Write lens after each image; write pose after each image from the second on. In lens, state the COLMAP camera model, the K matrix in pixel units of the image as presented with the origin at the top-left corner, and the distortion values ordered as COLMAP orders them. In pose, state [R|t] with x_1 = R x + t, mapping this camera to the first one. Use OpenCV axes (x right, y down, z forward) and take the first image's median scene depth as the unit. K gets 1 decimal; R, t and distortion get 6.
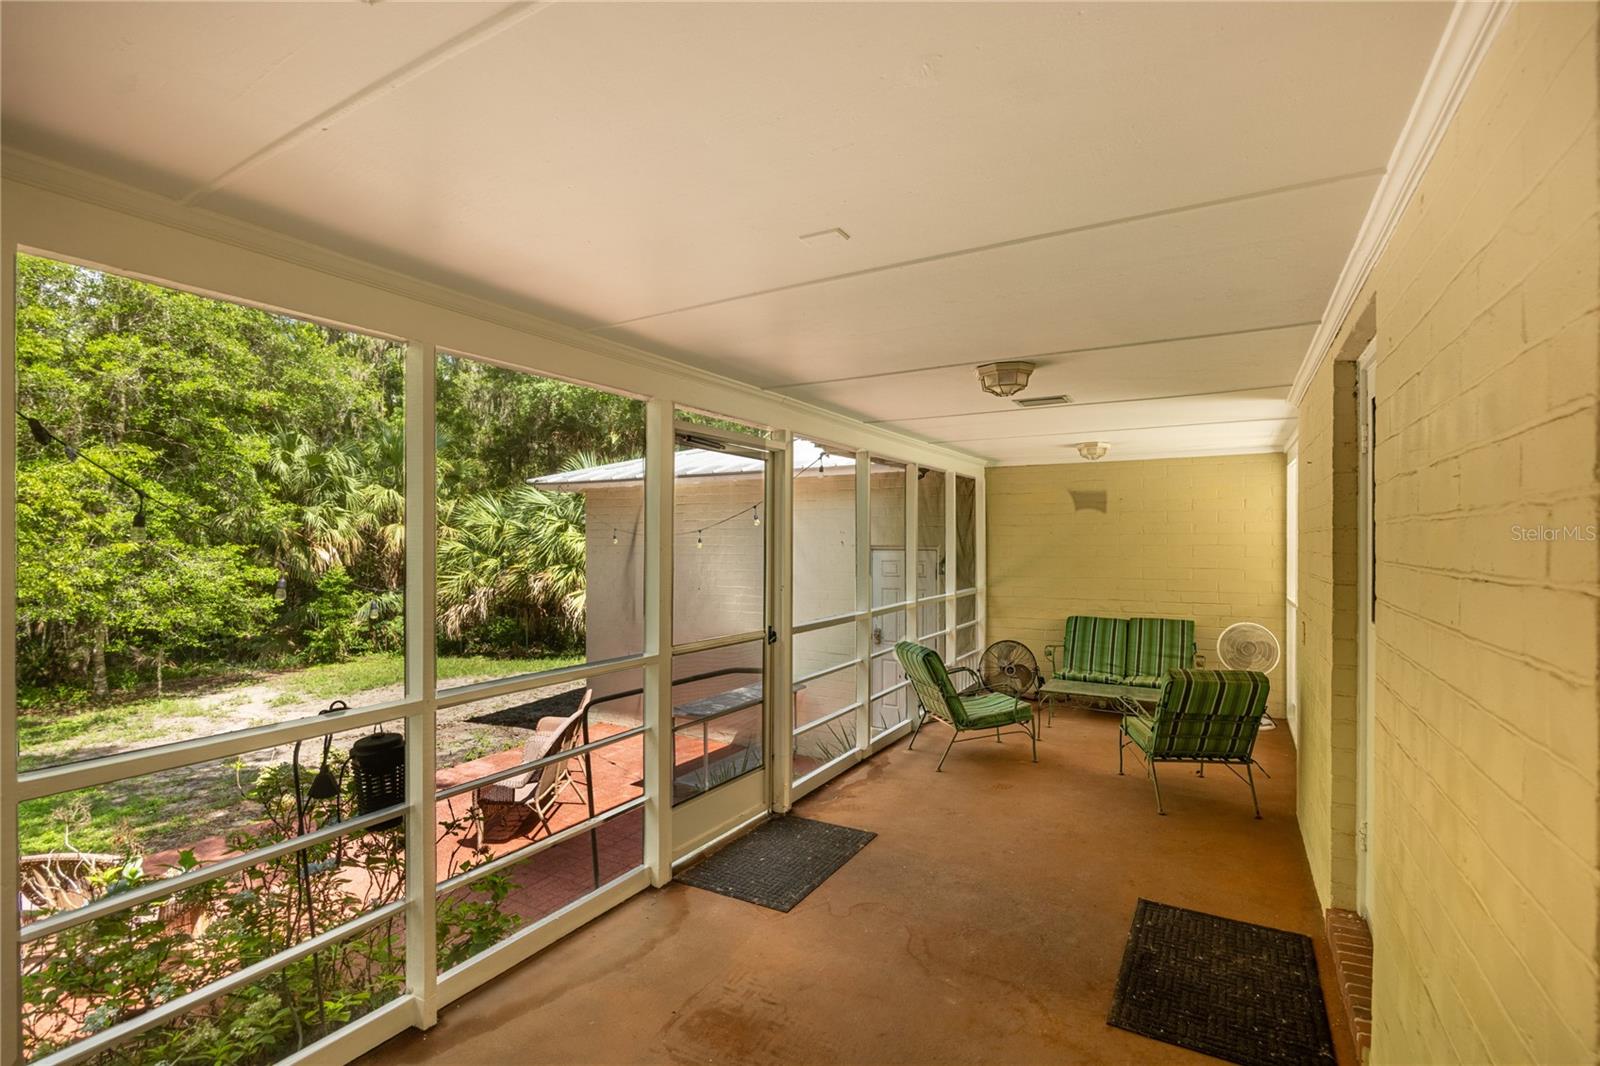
lens RADIAL K [[709.0, 0, 825.8], [0, 709.0, 538.3], [0, 0, 1]] dist [-0.000375, 0.000027]
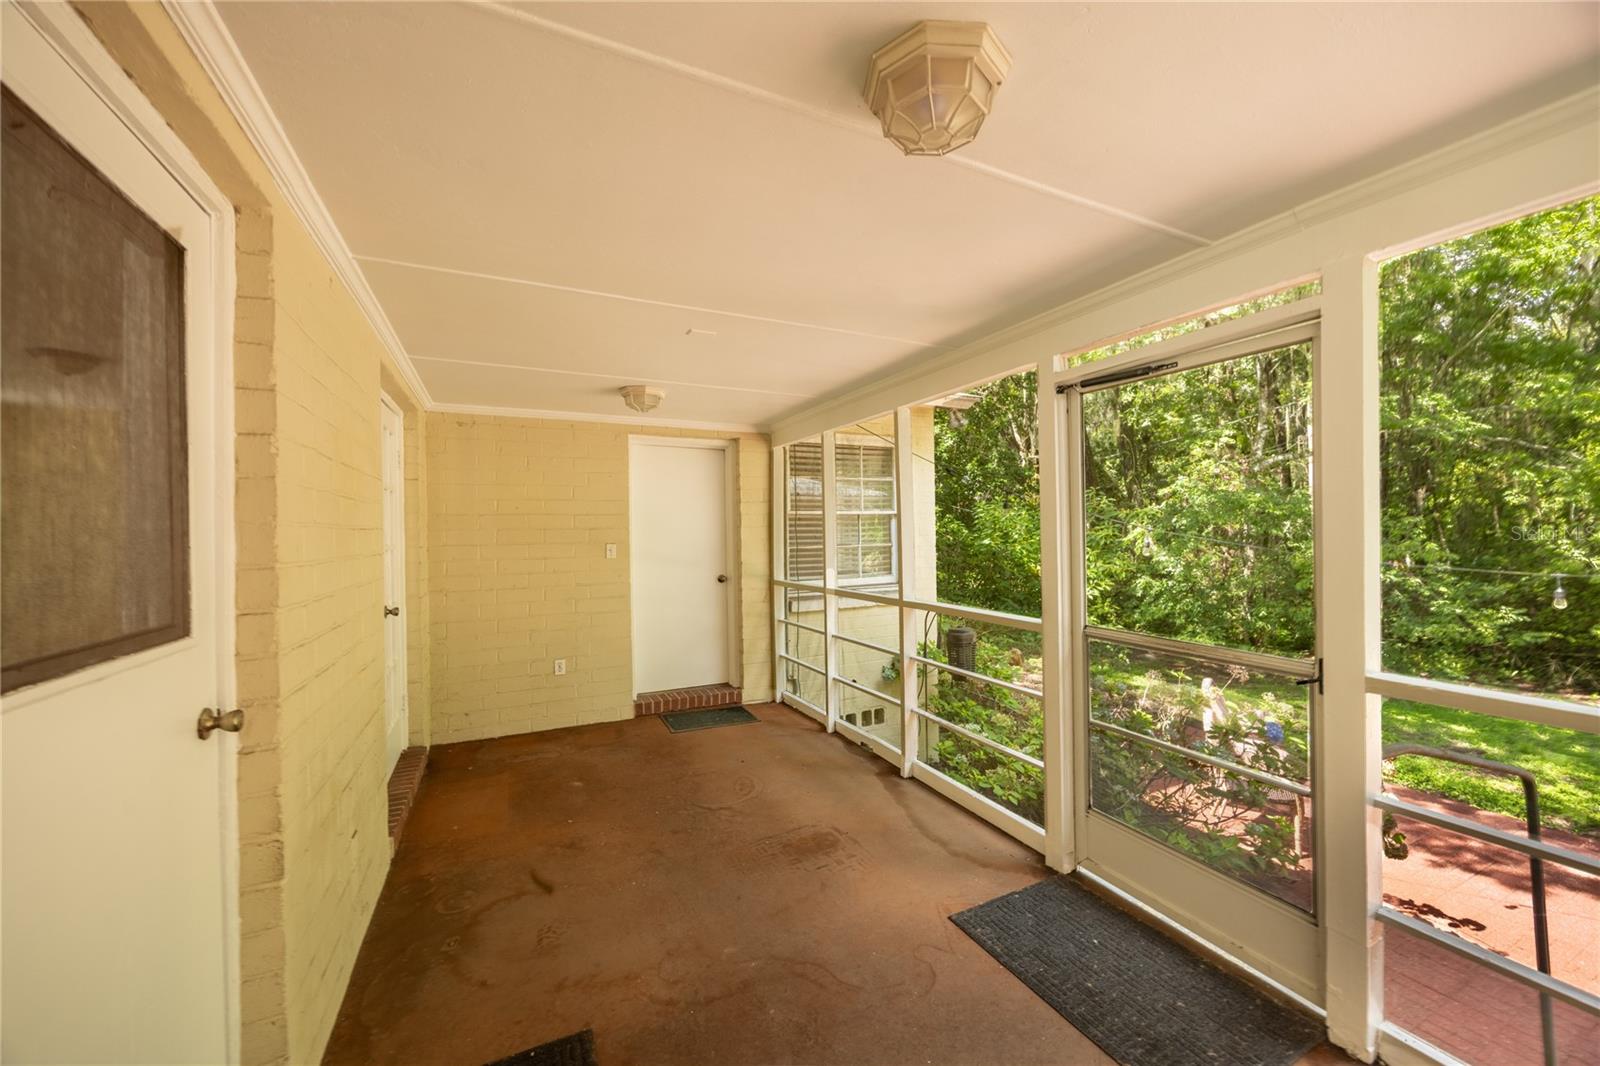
lens RADIAL K [[626.6, 0, 819.5], [0, 626.6, 536.1], [0, 0, 1]] dist [-0.000026, 0.000001]
pose [[-0.554819, 0.010892, -0.831900, 0.758699], [0.013689, 0.999898, 0.003962, 0.041873], [0.831858, -0.009189, -0.554912, 1.434615]]
